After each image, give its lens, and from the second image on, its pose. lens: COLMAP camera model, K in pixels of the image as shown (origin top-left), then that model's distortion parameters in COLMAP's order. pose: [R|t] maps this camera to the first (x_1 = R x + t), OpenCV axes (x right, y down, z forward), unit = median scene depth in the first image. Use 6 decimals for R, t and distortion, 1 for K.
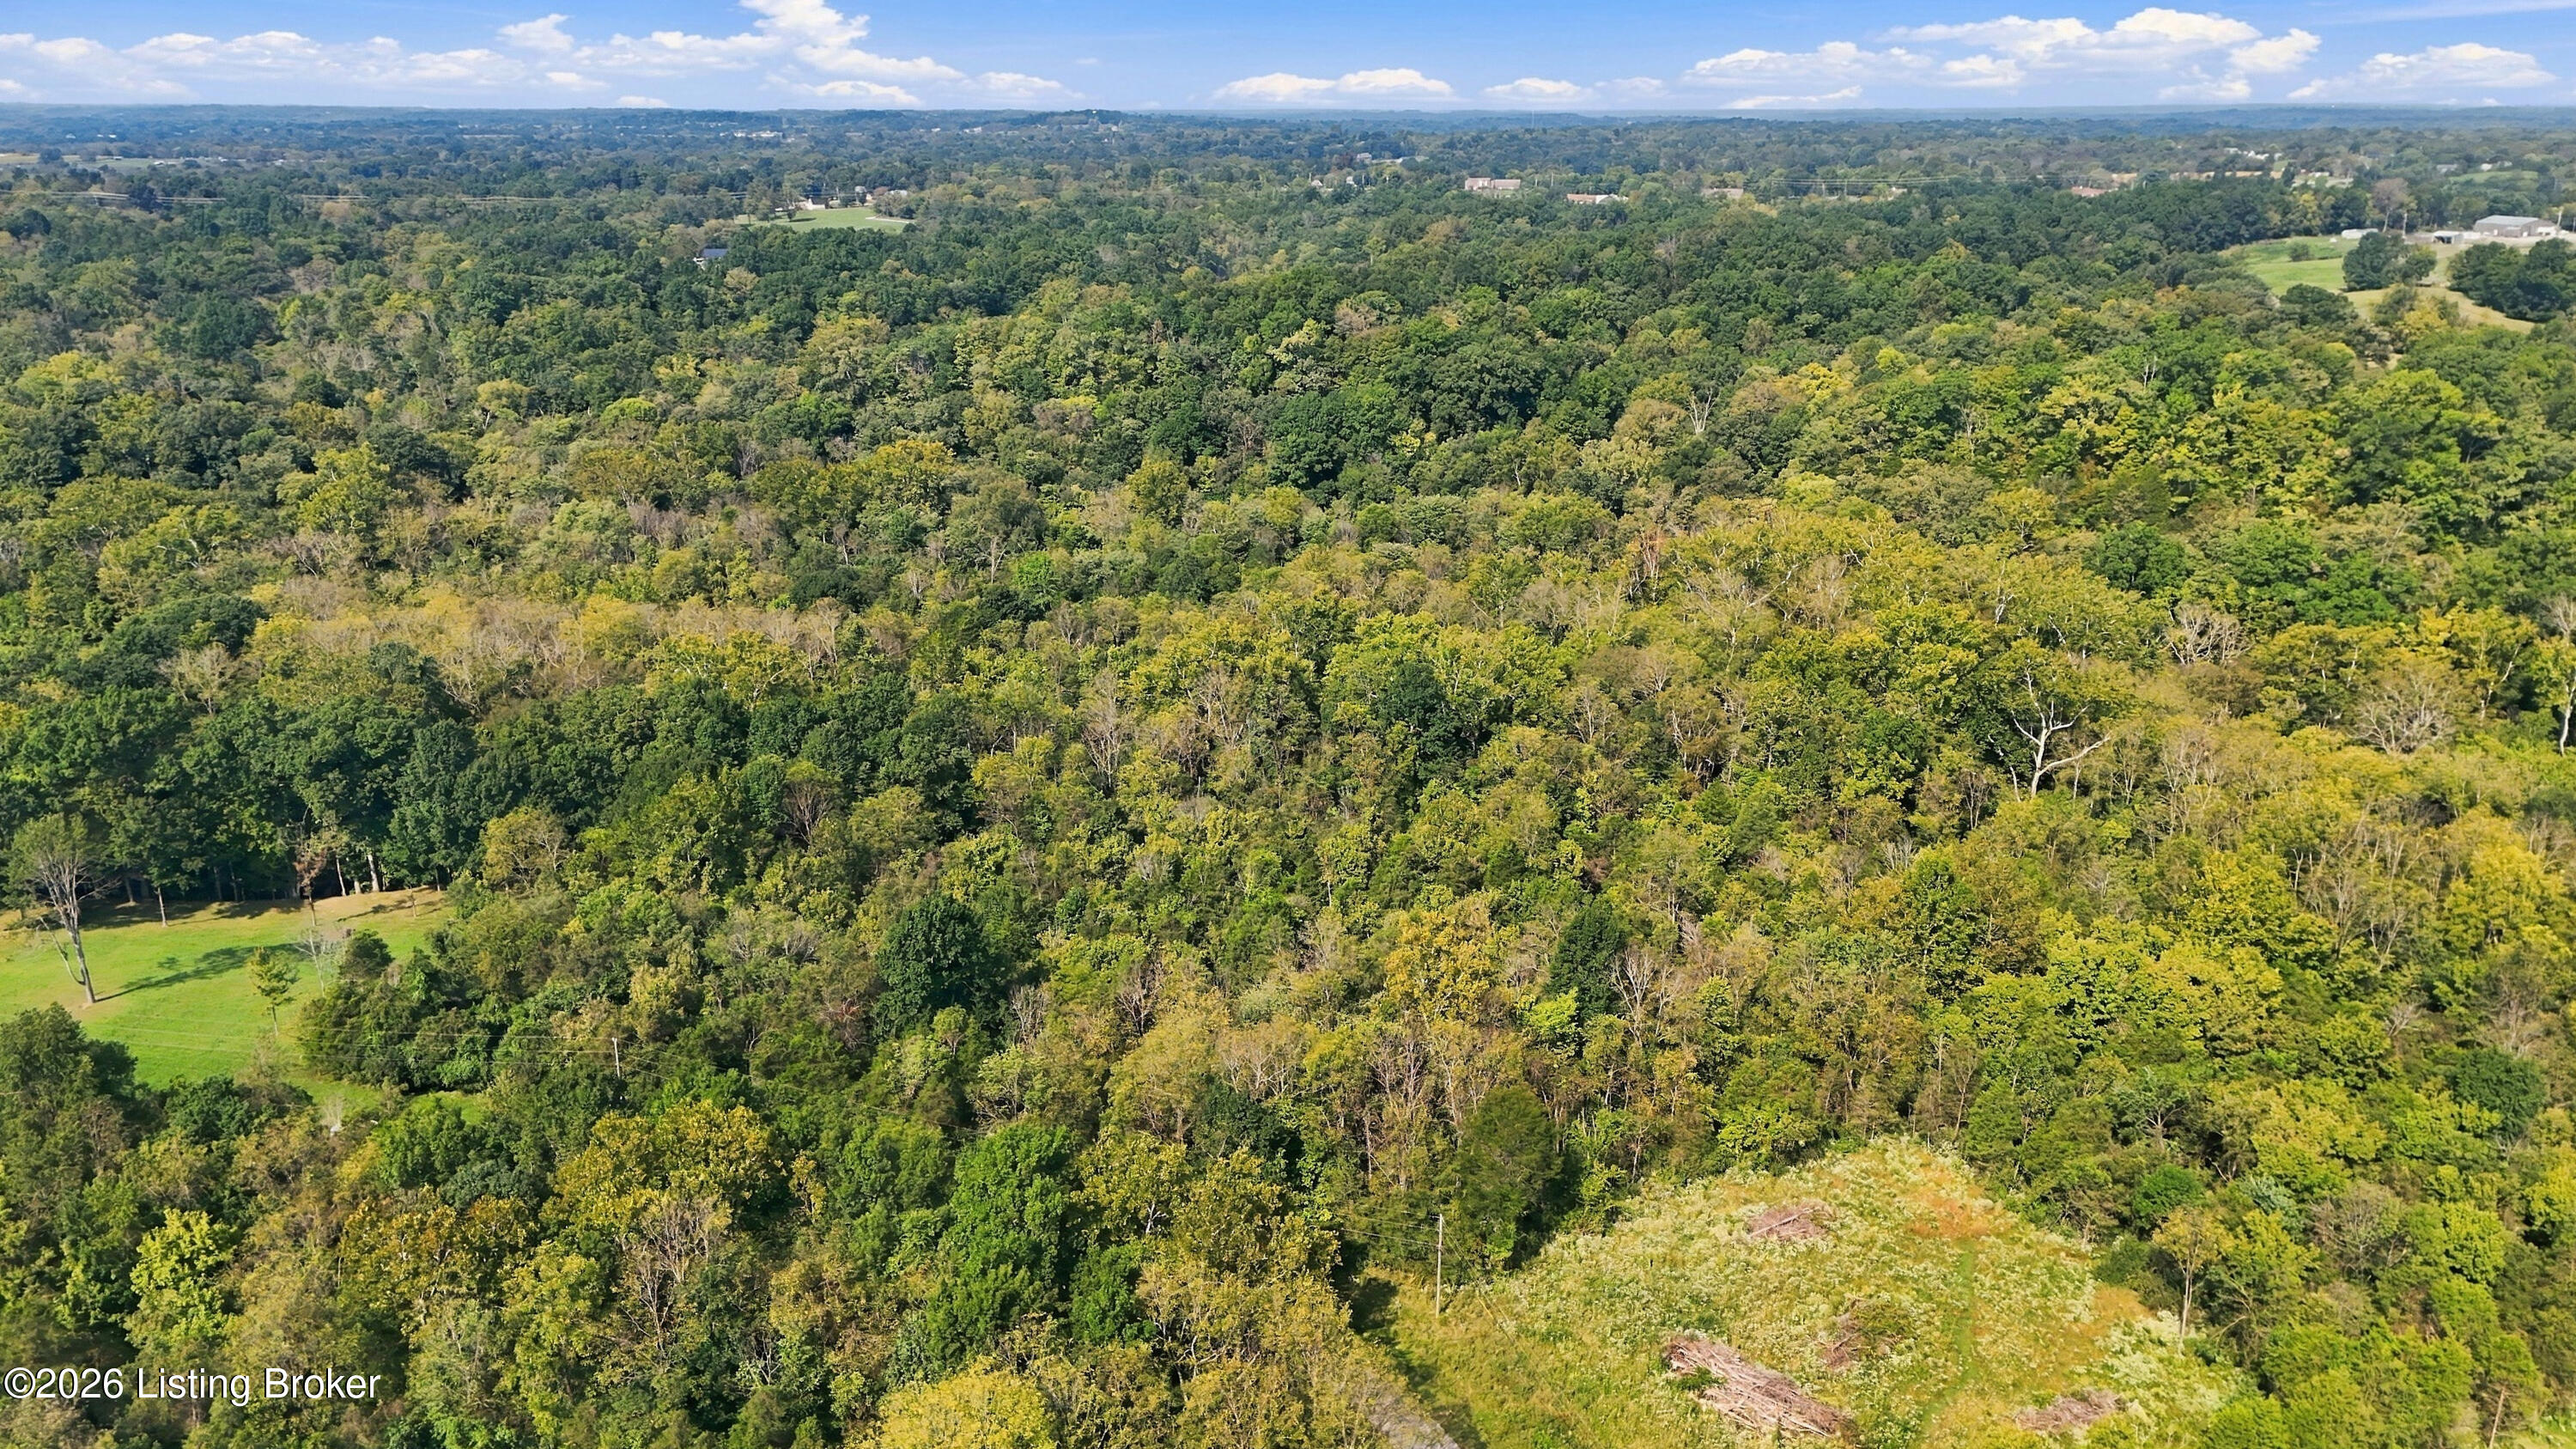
lens RADIAL K [[2050.5, 0, 1302.9], [0, 2050.5, 739.2], [0, 0, 1]] dist [0.090651, -0.111627]
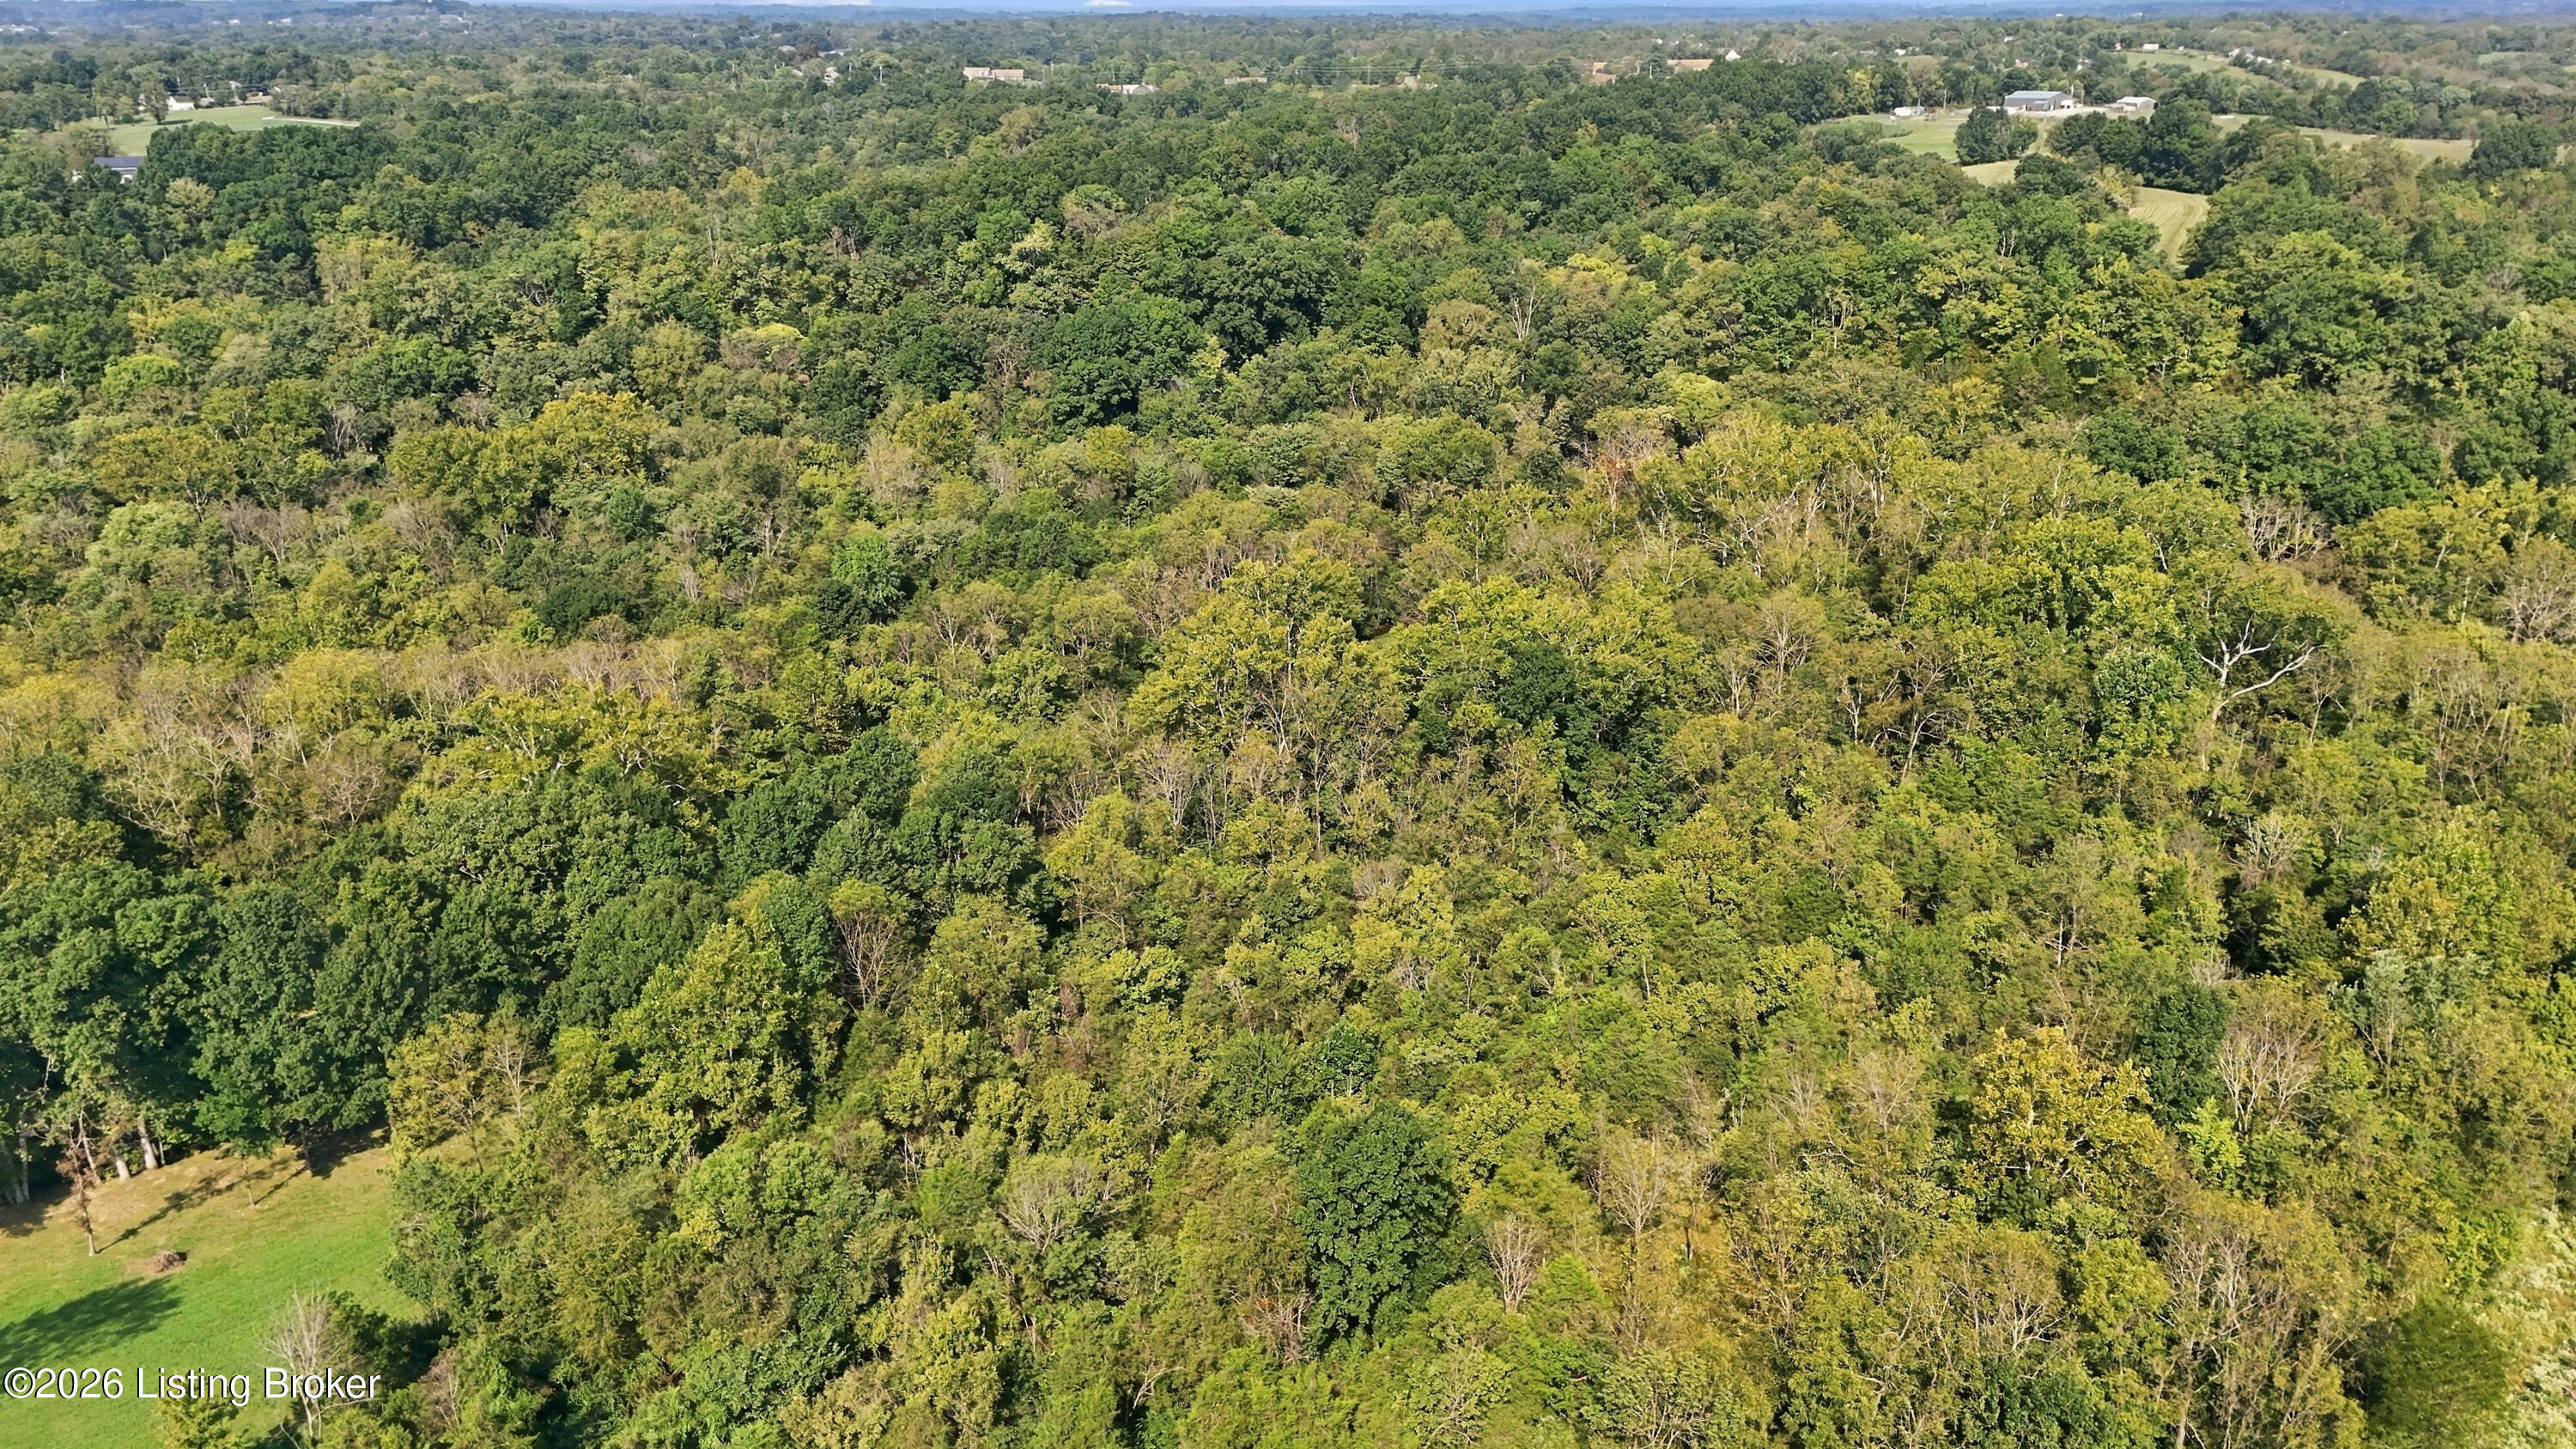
lens RADIAL K [[2050.5, 0, 1302.9], [0, 2050.5, 739.2], [0, 0, 1]] dist [0.090651, -0.111627]
pose [[0.951460, -0.105102, 0.289270, -0.164911], [0.092941, 0.994124, 0.055500, -0.033431], [-0.293403, -0.025921, 0.955637, 0.175144]]
